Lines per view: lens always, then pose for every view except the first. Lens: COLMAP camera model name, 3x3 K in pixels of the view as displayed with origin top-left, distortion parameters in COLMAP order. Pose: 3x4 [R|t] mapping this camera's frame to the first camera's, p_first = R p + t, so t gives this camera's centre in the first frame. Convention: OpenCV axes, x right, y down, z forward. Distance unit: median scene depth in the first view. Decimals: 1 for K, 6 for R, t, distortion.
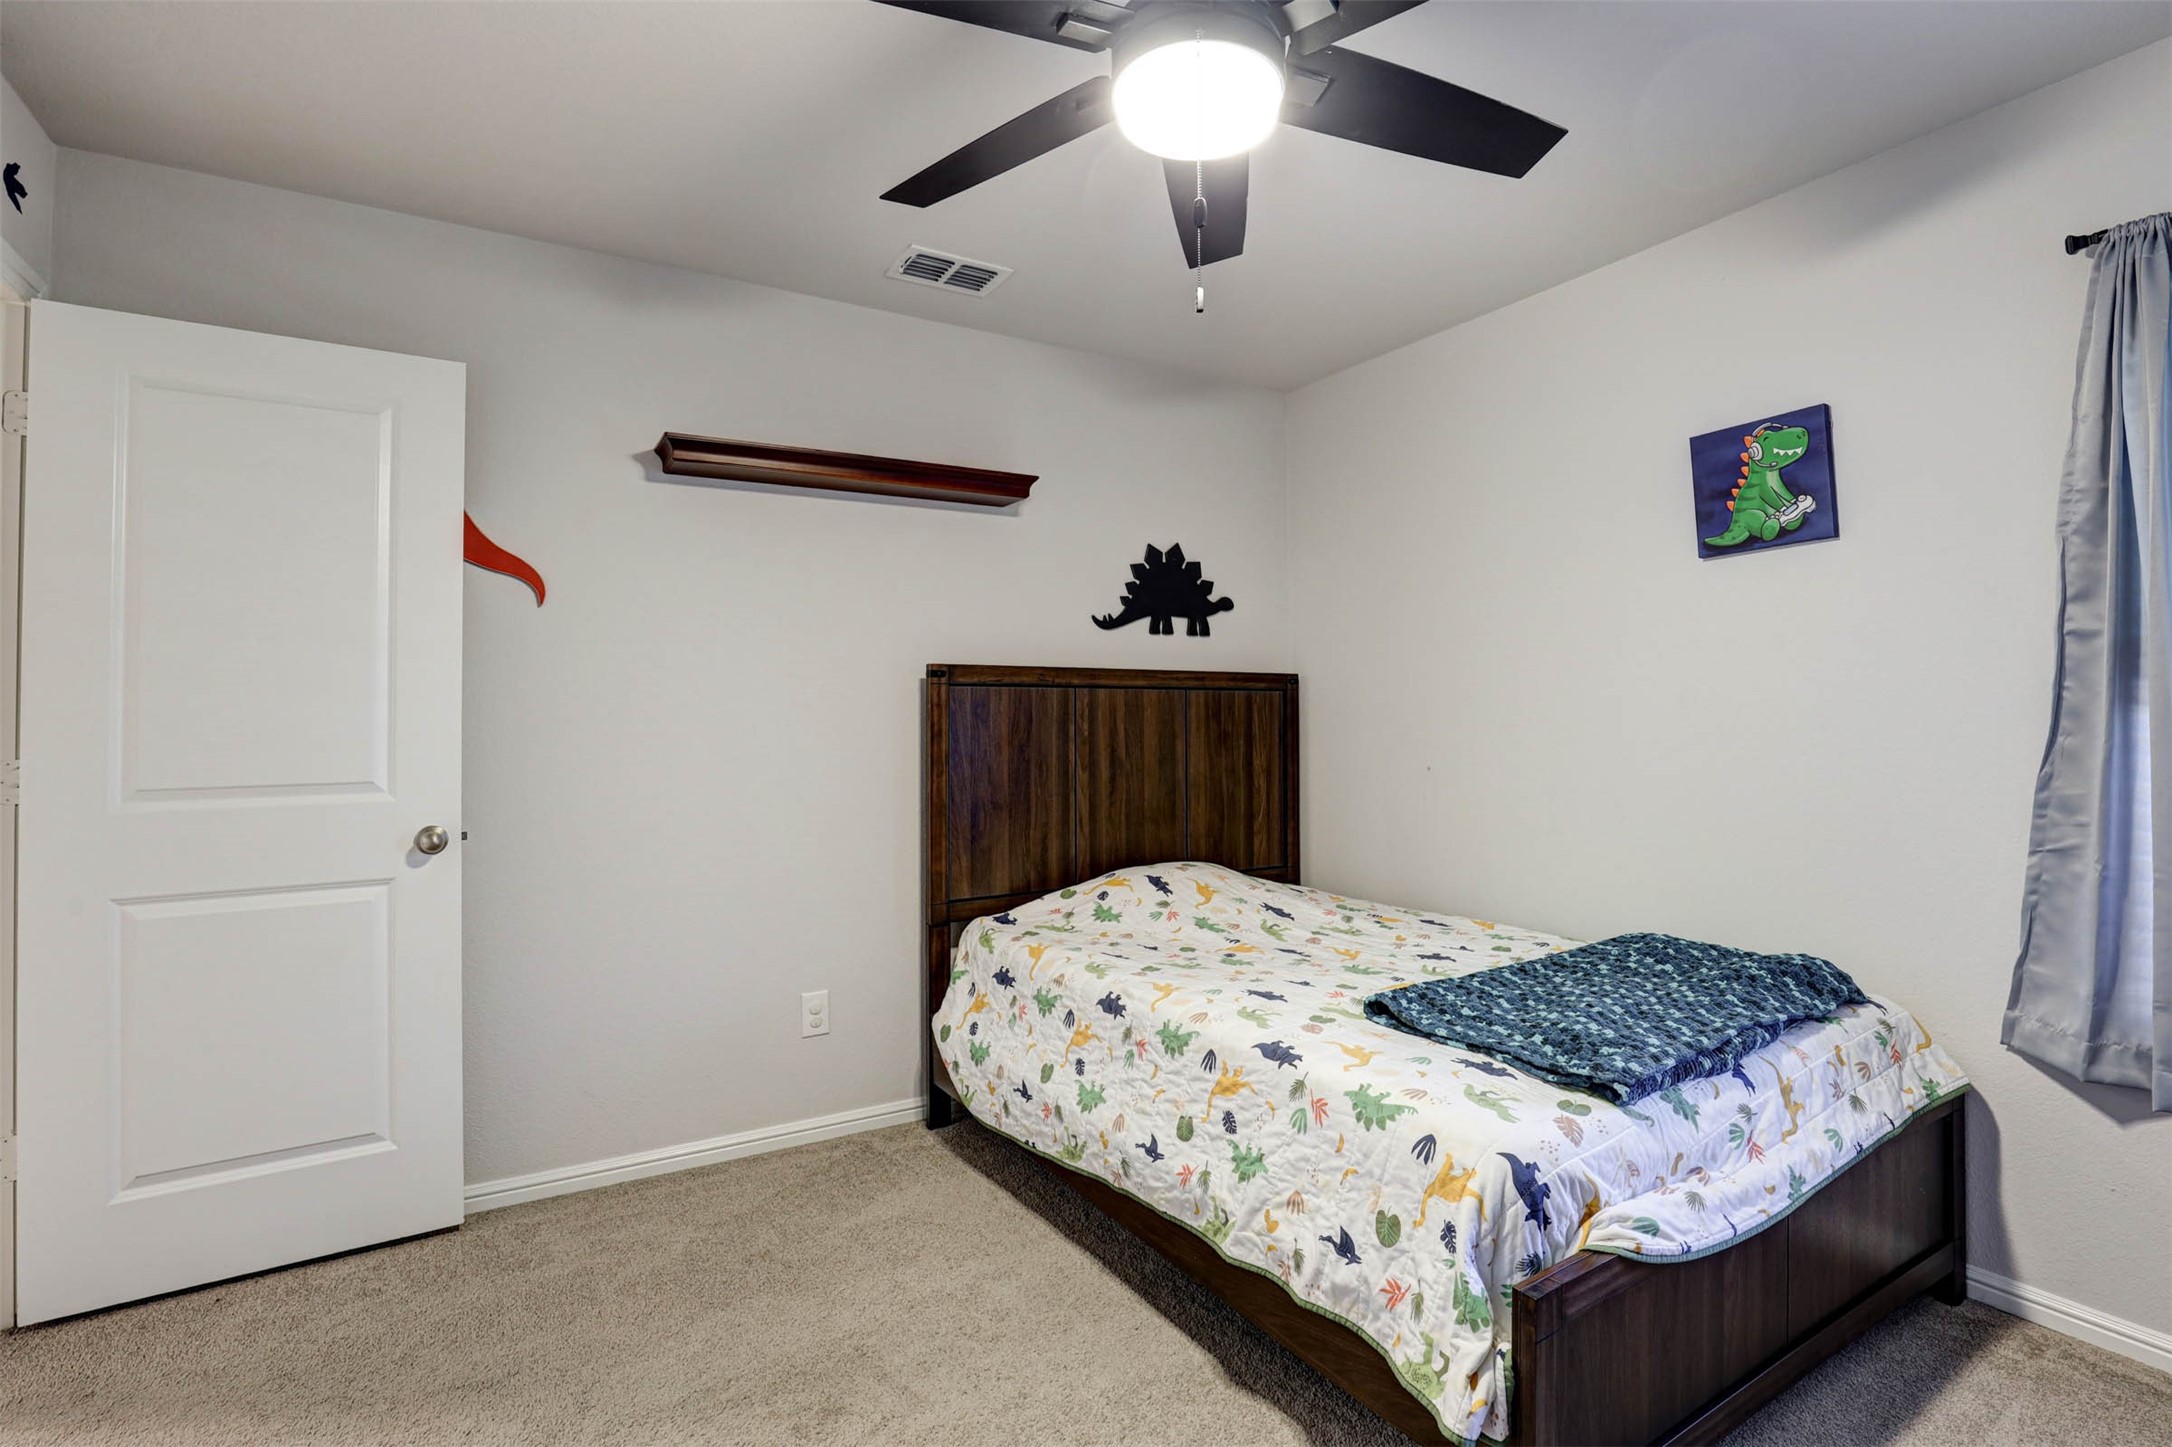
lens RADIAL K [[1005.3, 0, 1093.3], [0, 1005.3, 716.4], [0, 0, 1]] dist [-0.031754, 0.006140]
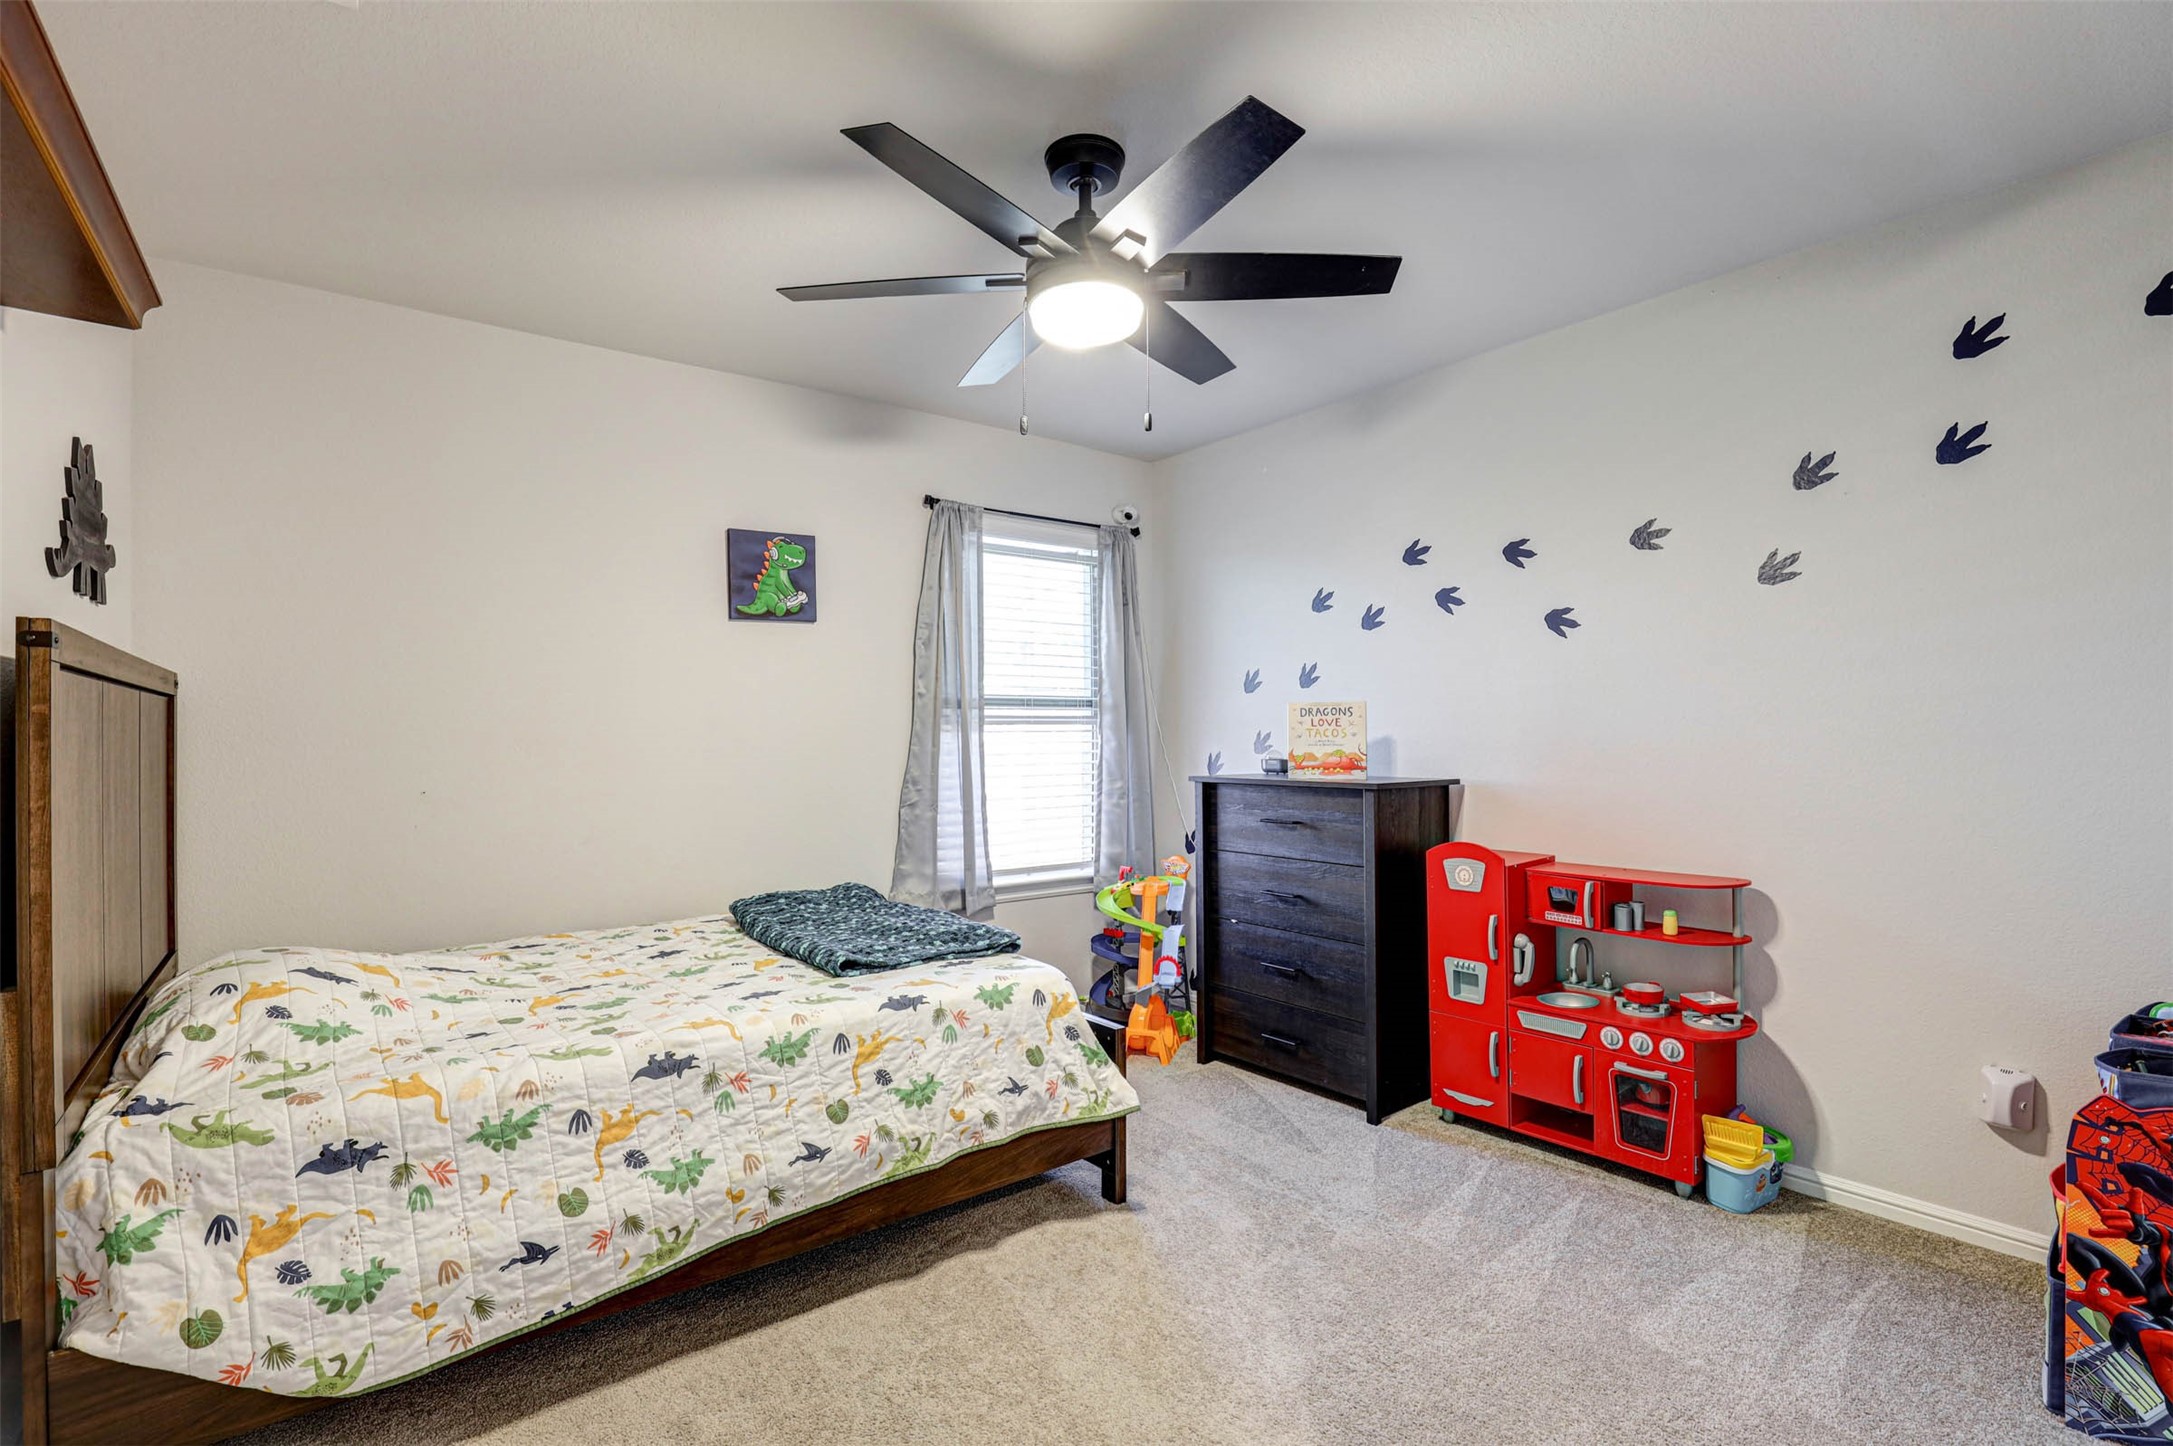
lens RADIAL K [[1005.7, 0, 1093.8], [0, 1005.7, 715.9], [0, 0, 1]] dist [-0.031754, 0.006140]
pose [[-0.102026, 0.019205, 0.994596, -0.899694], [-0.001135, 0.999811, -0.019422, -0.000455], [-0.994781, -0.003110, -0.101985, 0.728075]]
